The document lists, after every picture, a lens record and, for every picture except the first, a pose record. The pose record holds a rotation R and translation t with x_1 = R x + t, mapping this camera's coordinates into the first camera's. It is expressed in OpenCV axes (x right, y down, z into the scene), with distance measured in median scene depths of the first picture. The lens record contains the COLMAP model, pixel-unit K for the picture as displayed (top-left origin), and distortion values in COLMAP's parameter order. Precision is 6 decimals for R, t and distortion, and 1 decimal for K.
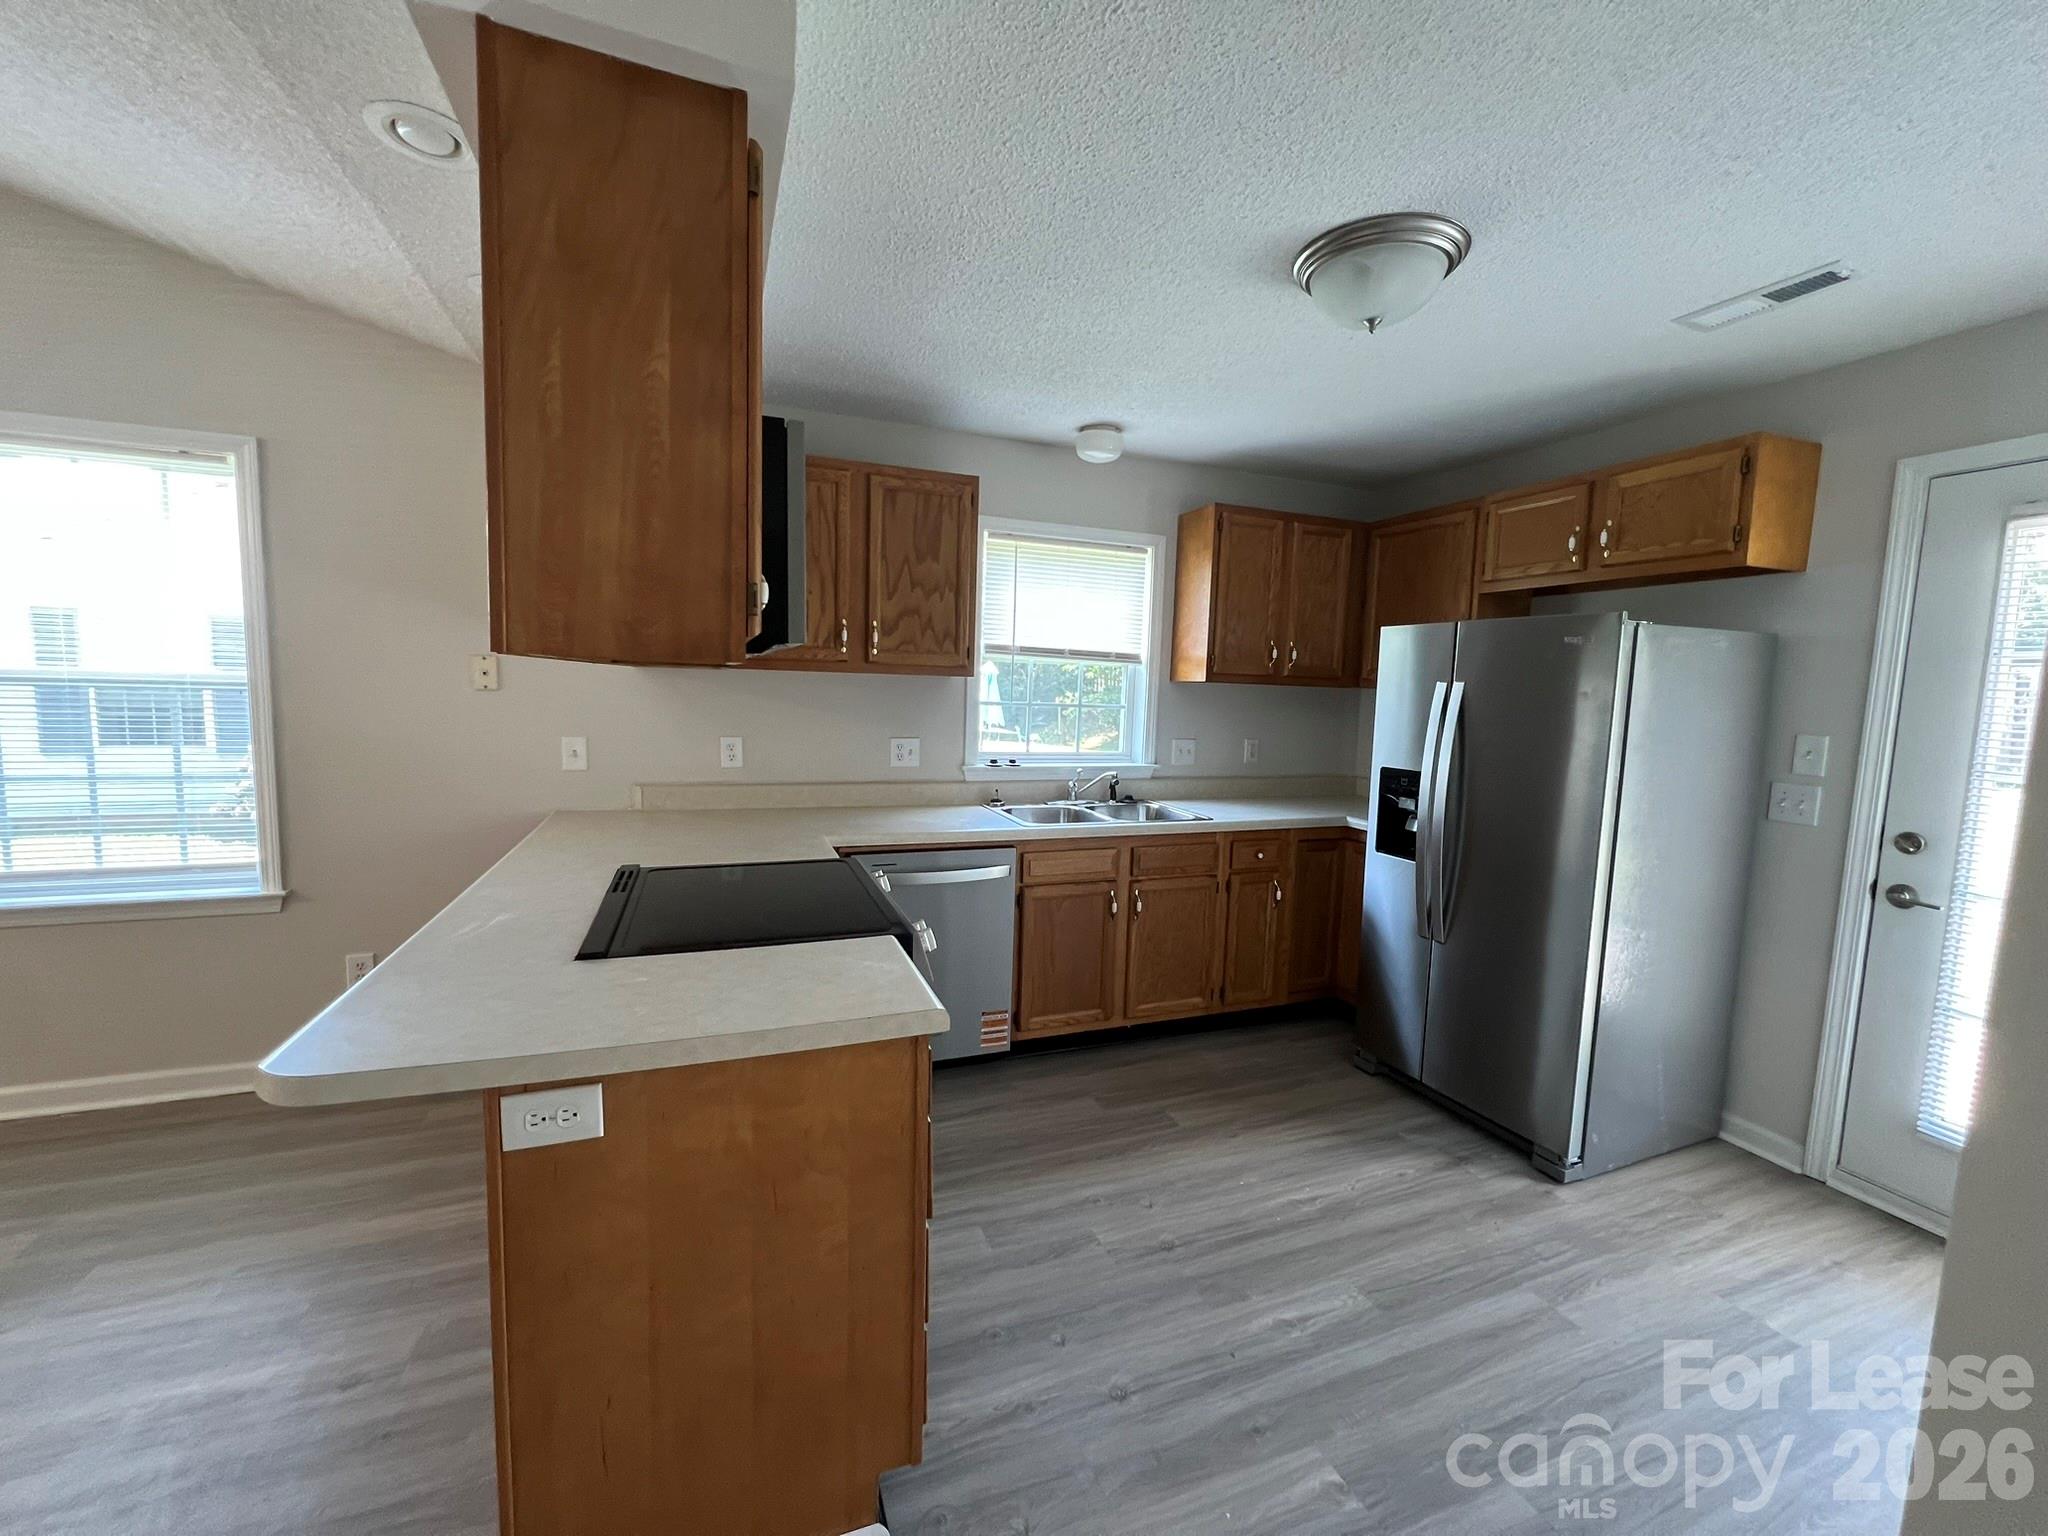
lens RADIAL K [[821.0, 0, 1019.9], [0, 821.0, 769.3], [0, 0, 1]] dist [-0.001585, -0.000112]
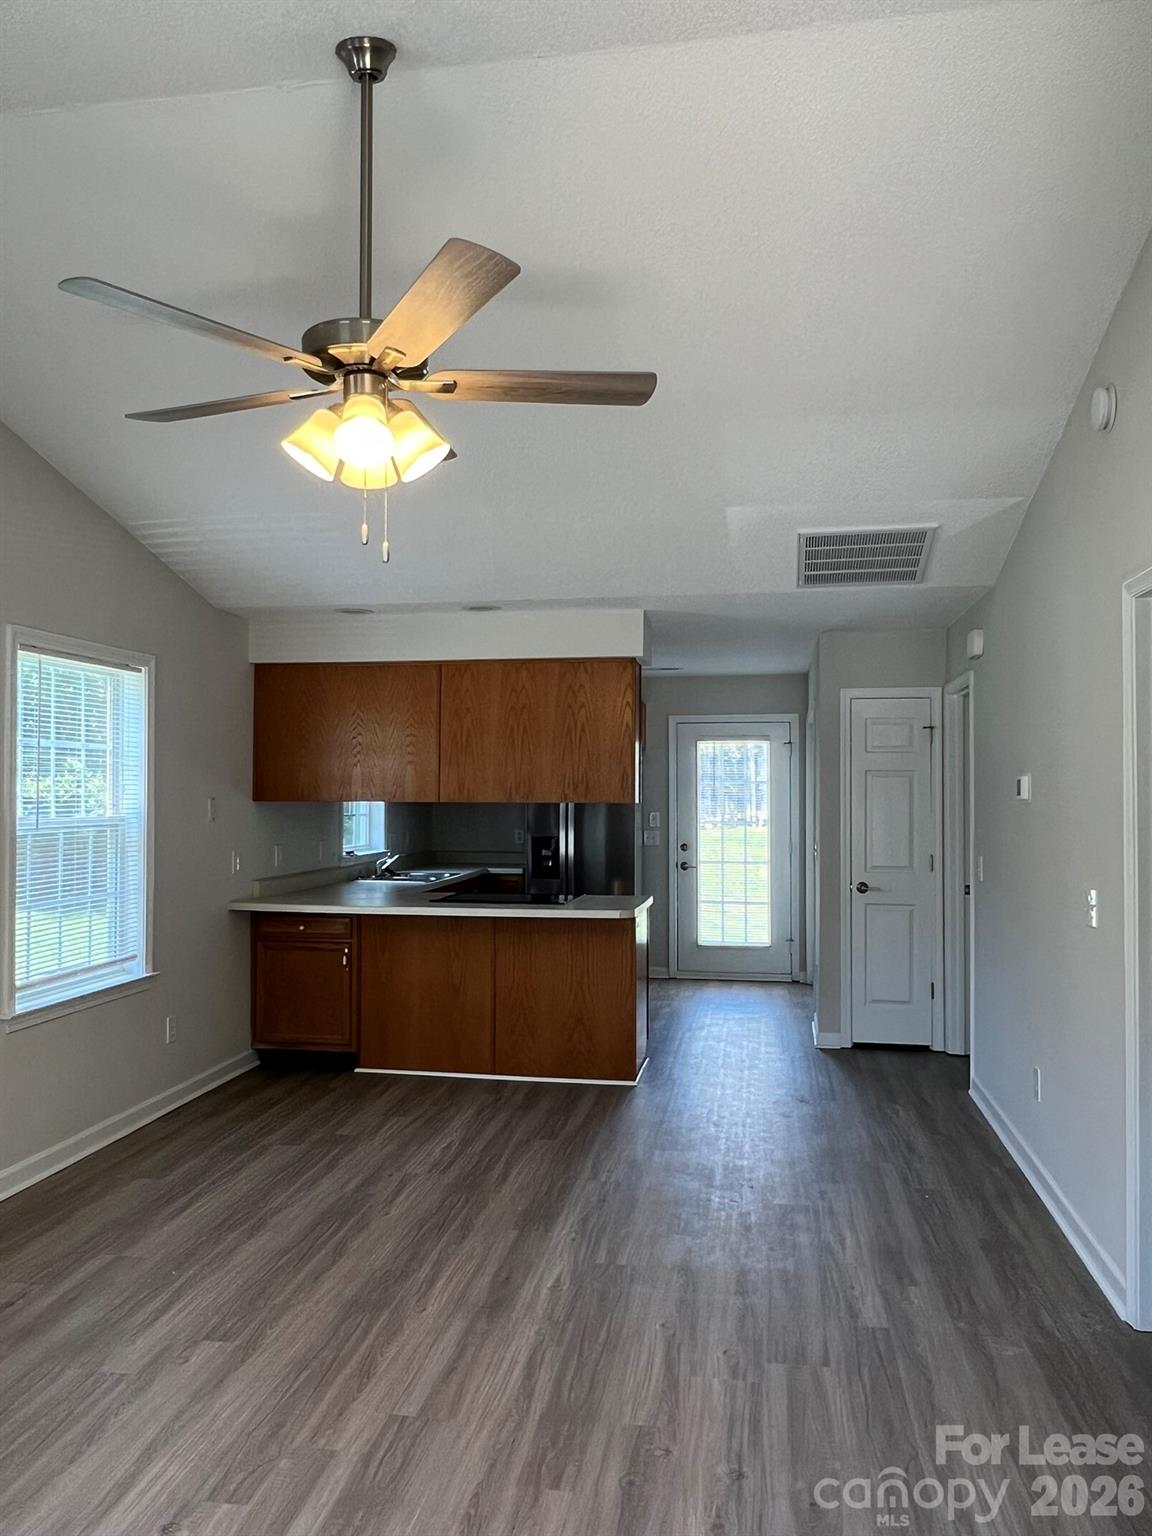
lens RADIAL K [[1119.7, 0, 574.0], [0, 1119.7, 768.0], [0, 0, 1]] dist [0.006975, -0.000238]
pose [[0.510929, -0.009748, 0.859568, -1.858033], [0.104095, 0.993279, -0.050610, -0.020694], [-0.853297, 0.115335, 0.508510, -0.525275]]
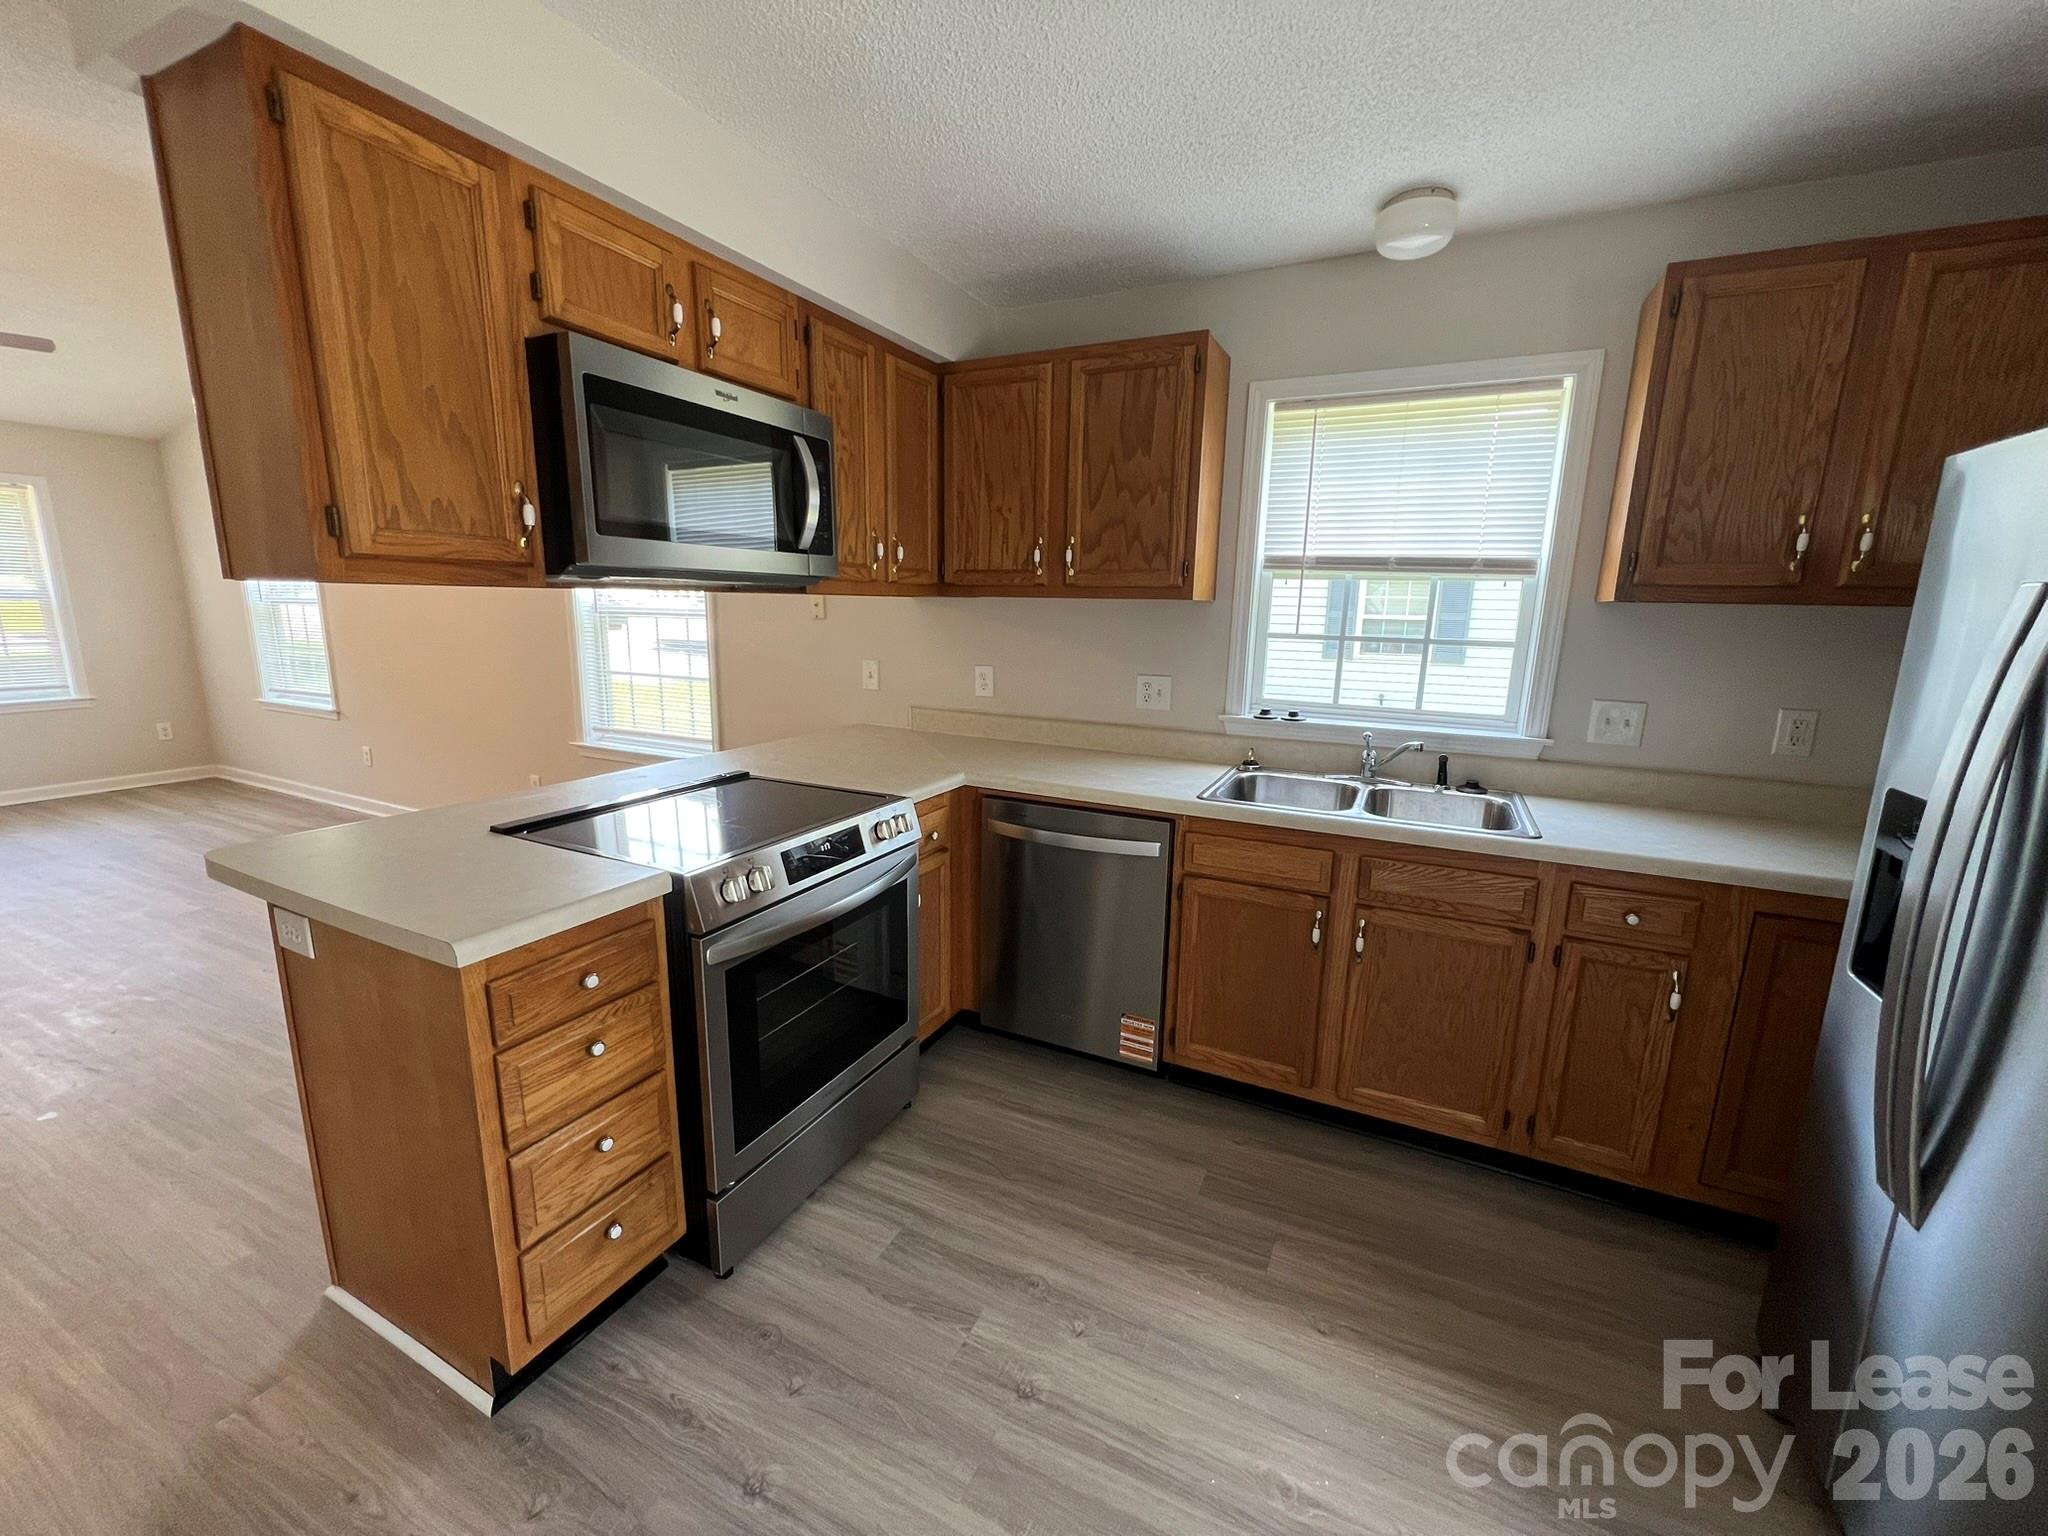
lens RADIAL K [[821.0, 0, 1021.8], [0, 821.0, 771.8], [0, 0, 1]] dist [-0.001585, -0.000112]
pose [[0.678208, 0.129493, -0.723371, 0.430080], [-0.071715, 0.991316, 0.110221, -0.025786], [0.731362, -0.022876, 0.681605, 0.354915]]
